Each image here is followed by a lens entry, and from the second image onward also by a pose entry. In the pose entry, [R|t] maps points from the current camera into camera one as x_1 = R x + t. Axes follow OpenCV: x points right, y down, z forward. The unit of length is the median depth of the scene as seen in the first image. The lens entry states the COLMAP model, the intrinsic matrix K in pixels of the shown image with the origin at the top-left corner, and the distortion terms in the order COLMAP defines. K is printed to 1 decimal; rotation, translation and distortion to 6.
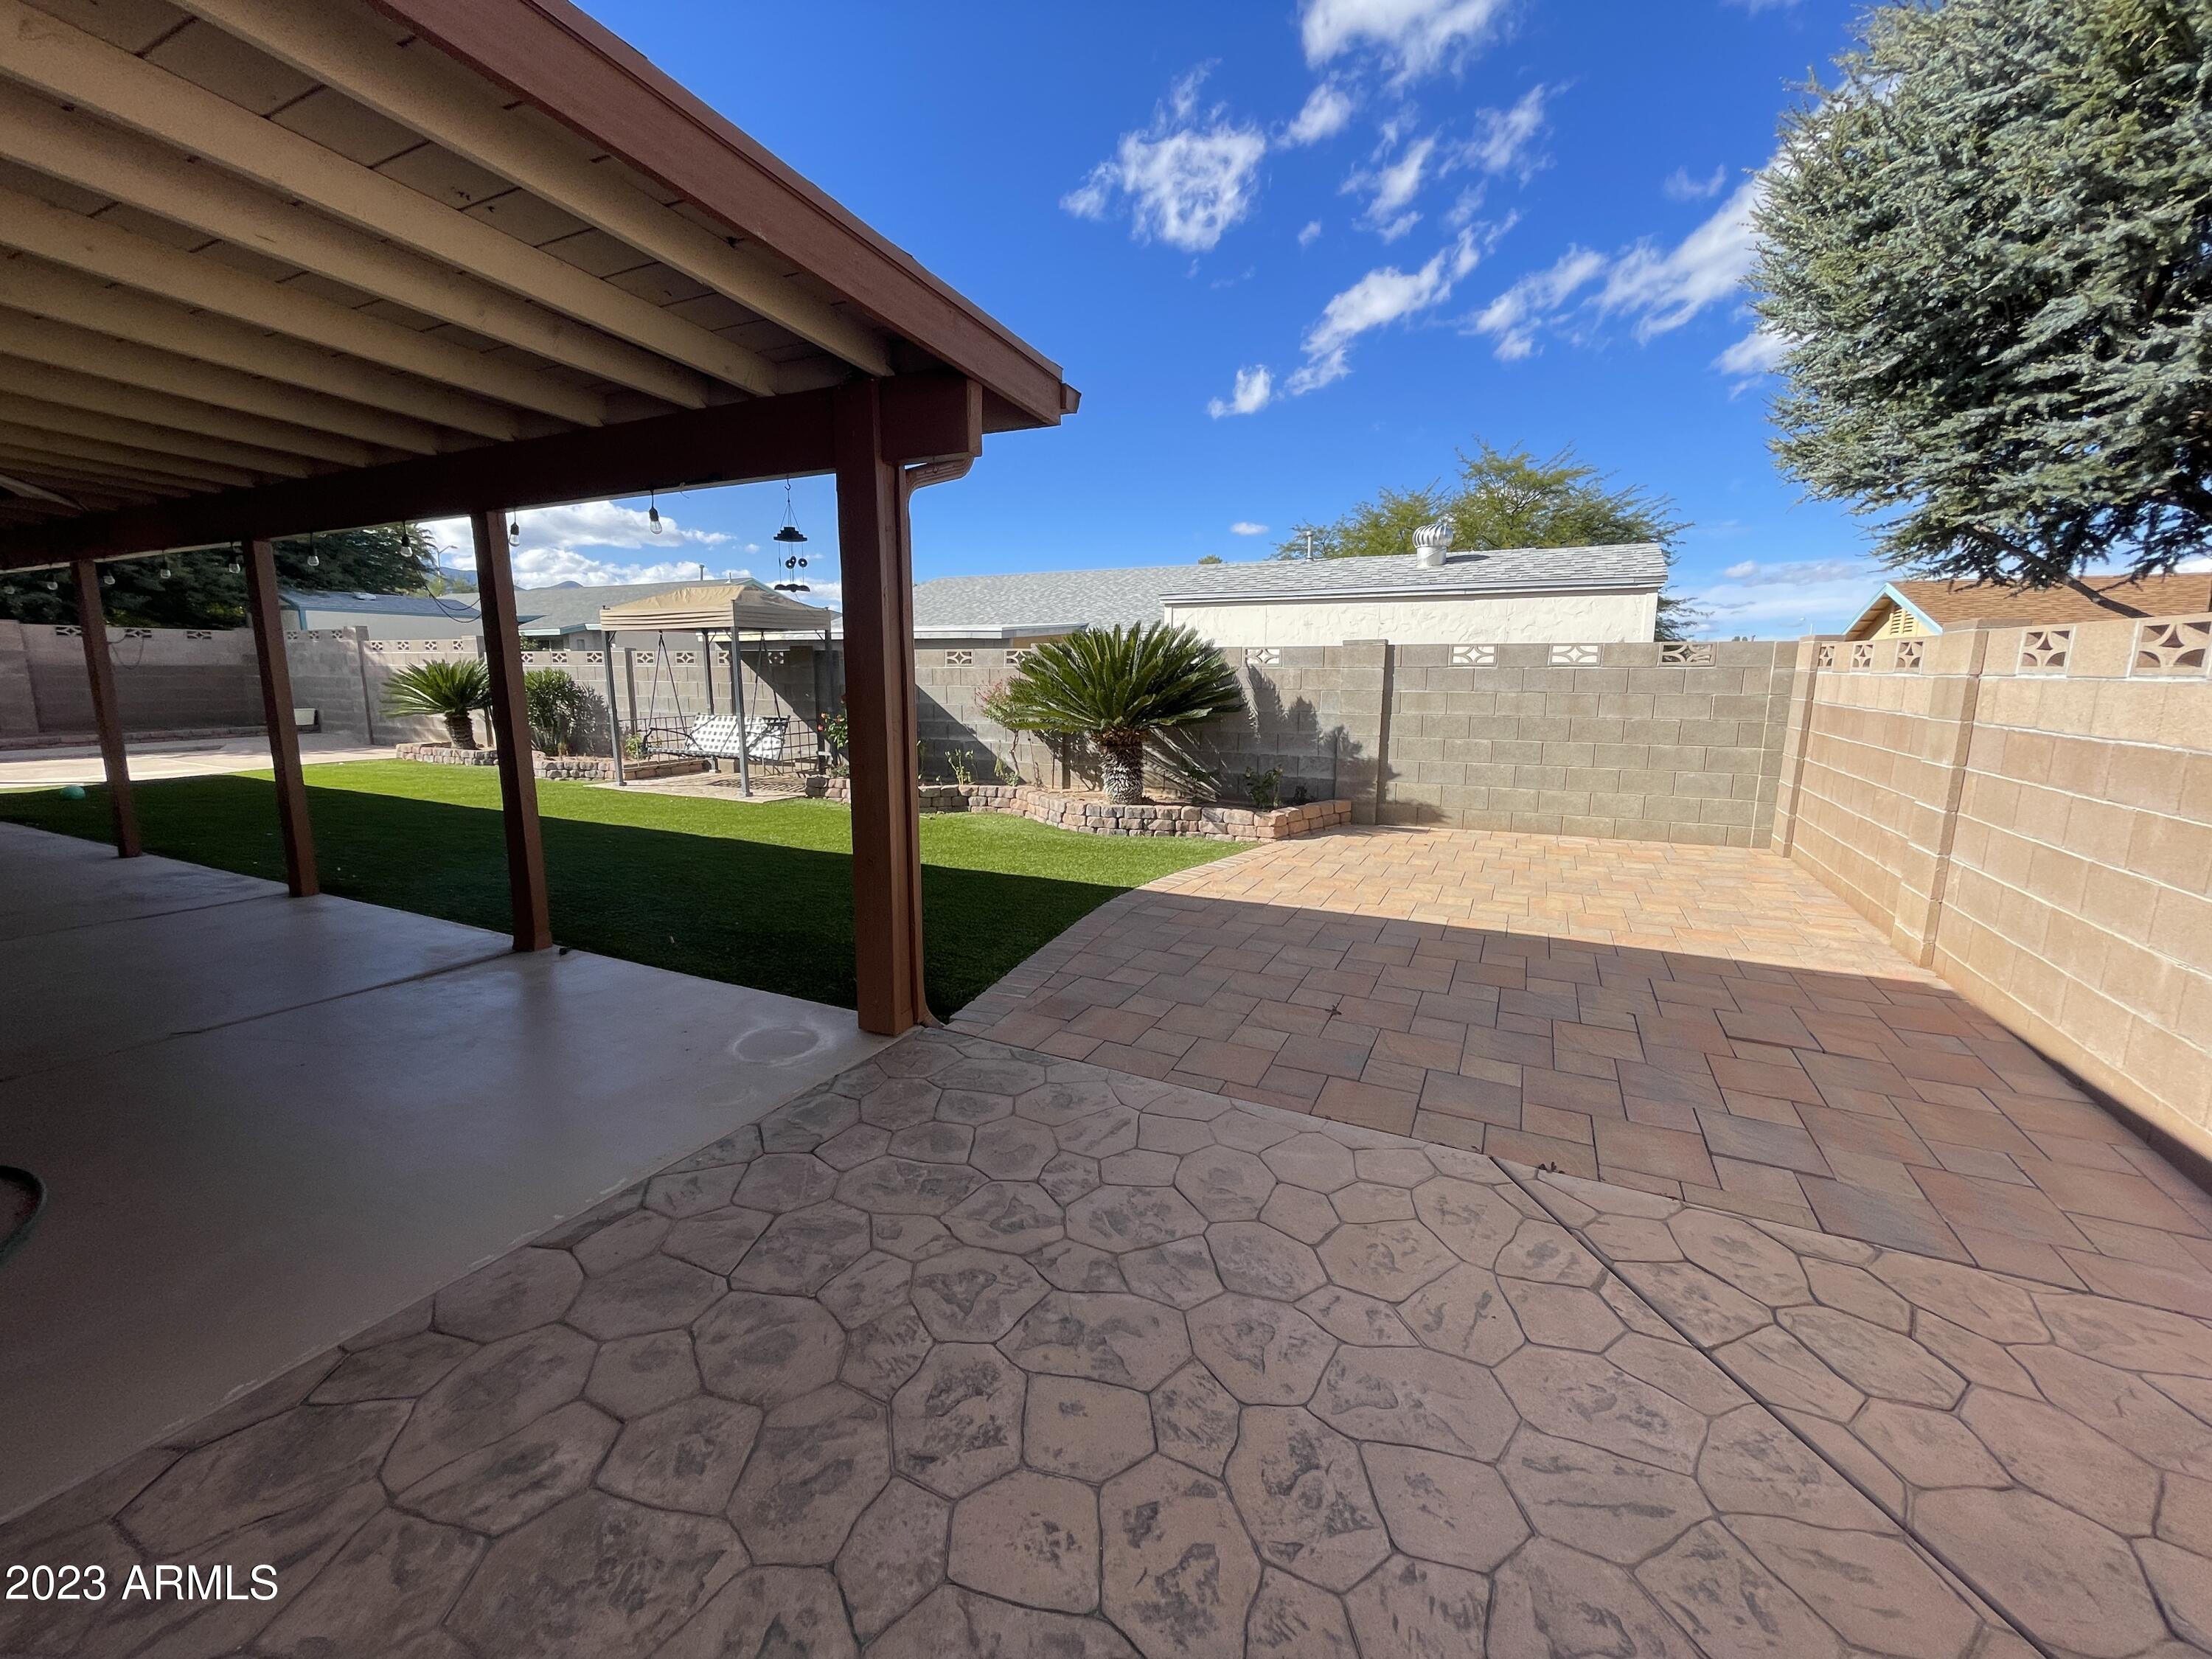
lens RADIAL K [[904.8, 0, 1106.0], [0, 904.8, 829.5], [0, 0, 1]] dist [-0.003884, 0.000030]
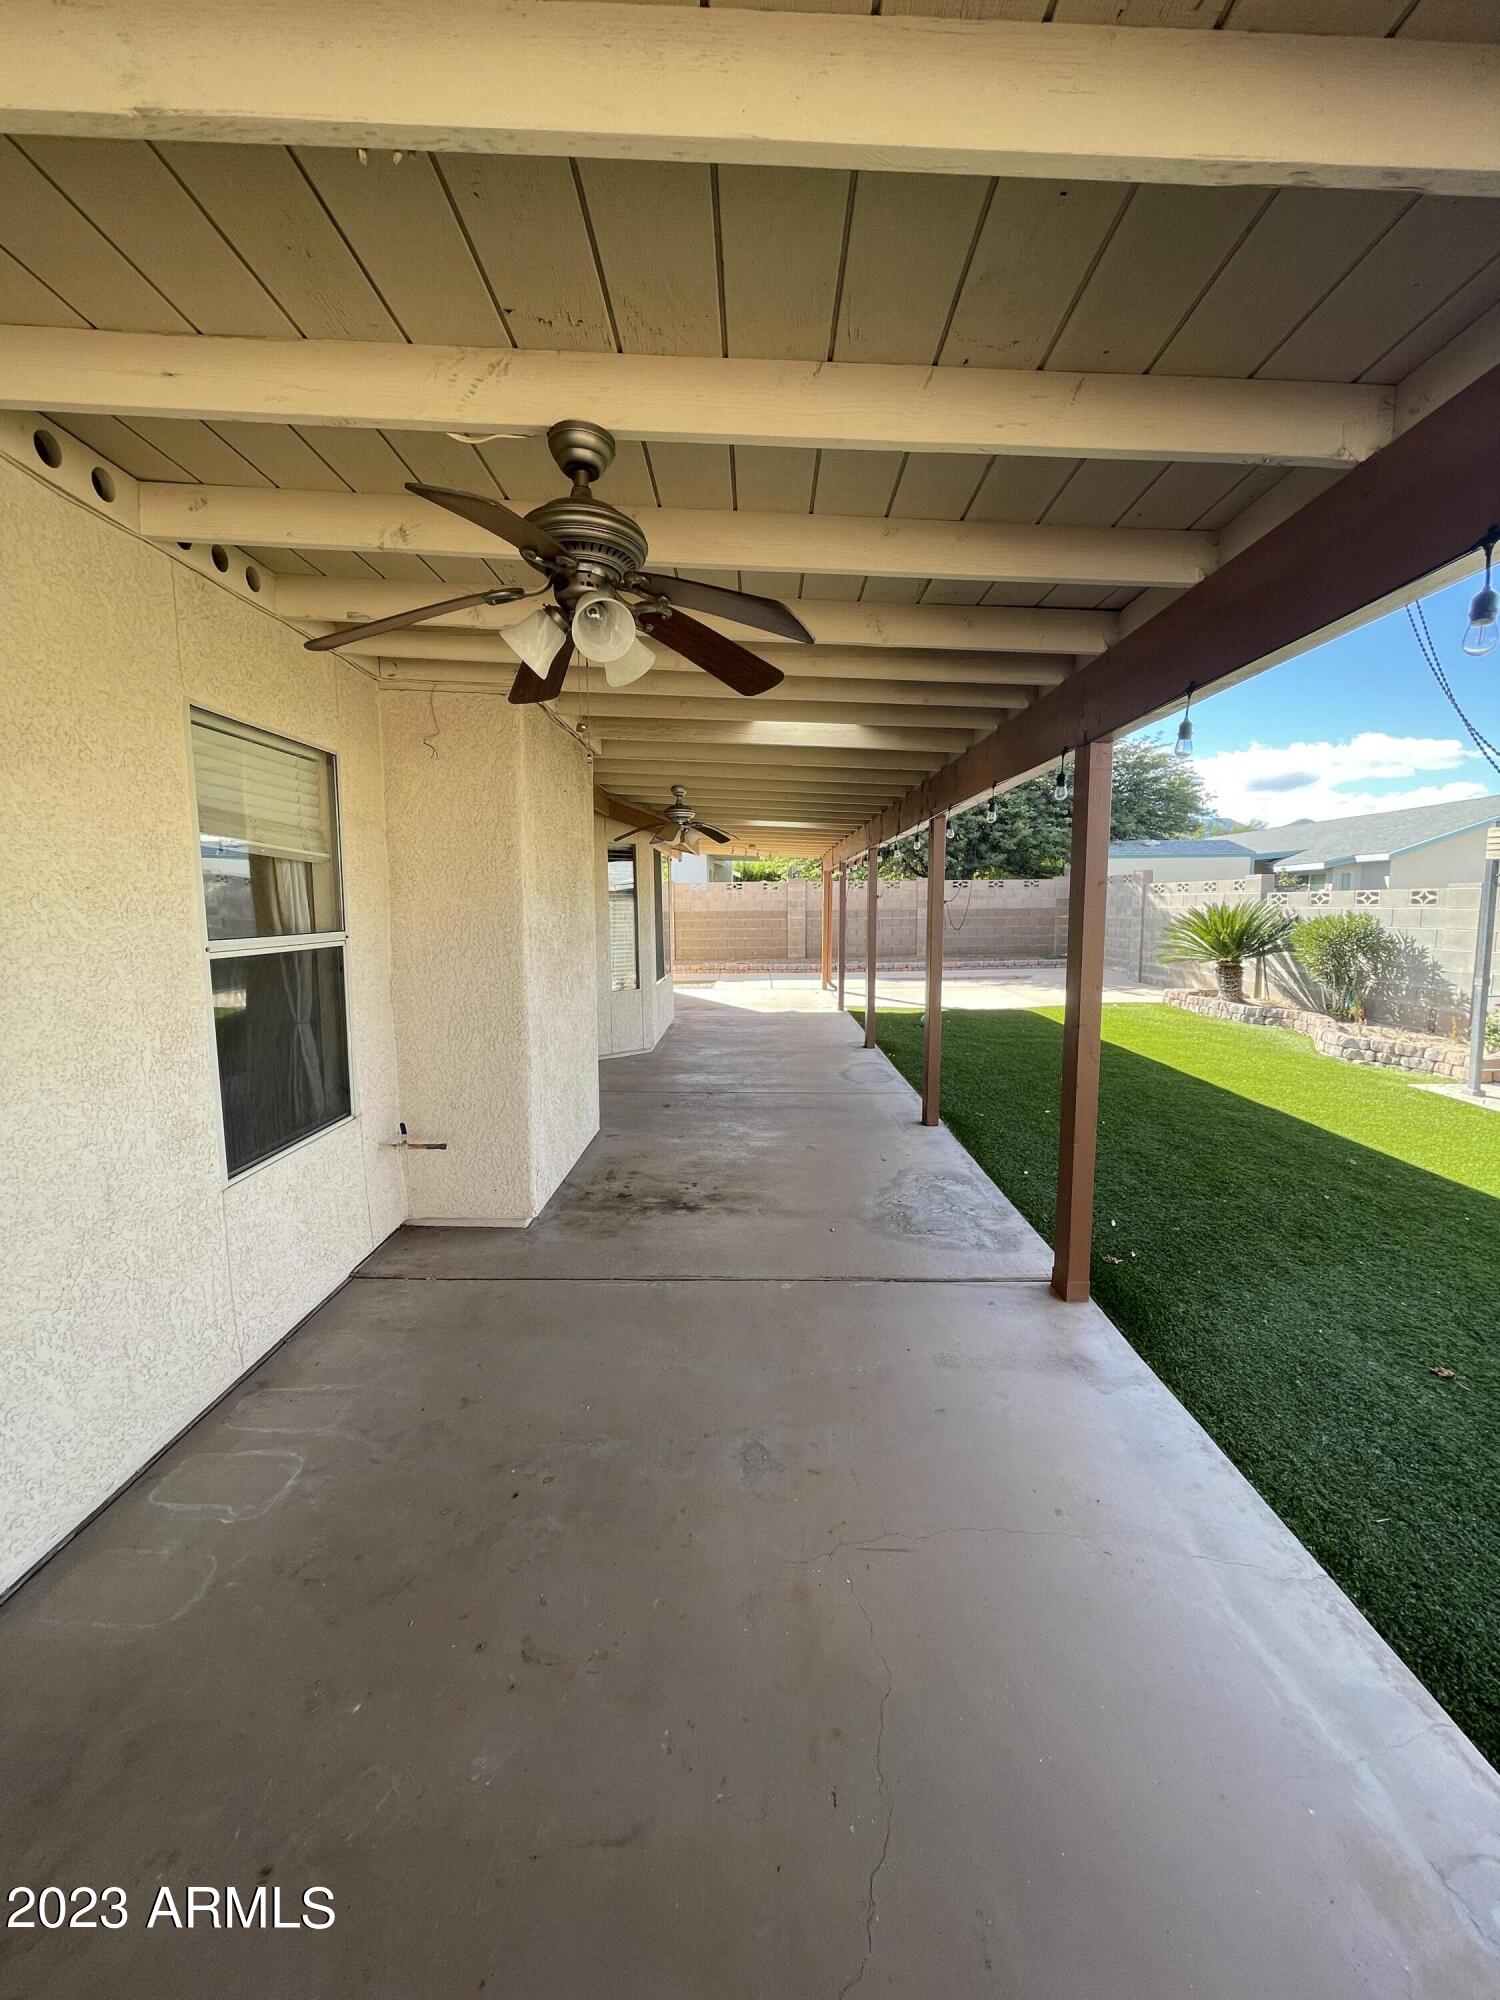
lens RADIAL K [[818.1, 0, 757.6], [0, 818.1, 1002.3], [0, 0, 1]] dist [-0.003884, 0.000030]
pose [[0.449841, 0.093729, -0.888177, -0.194652], [-0.138952, 0.989713, 0.034068, -0.048596], [0.882233, 0.108089, 0.458238, 0.204694]]
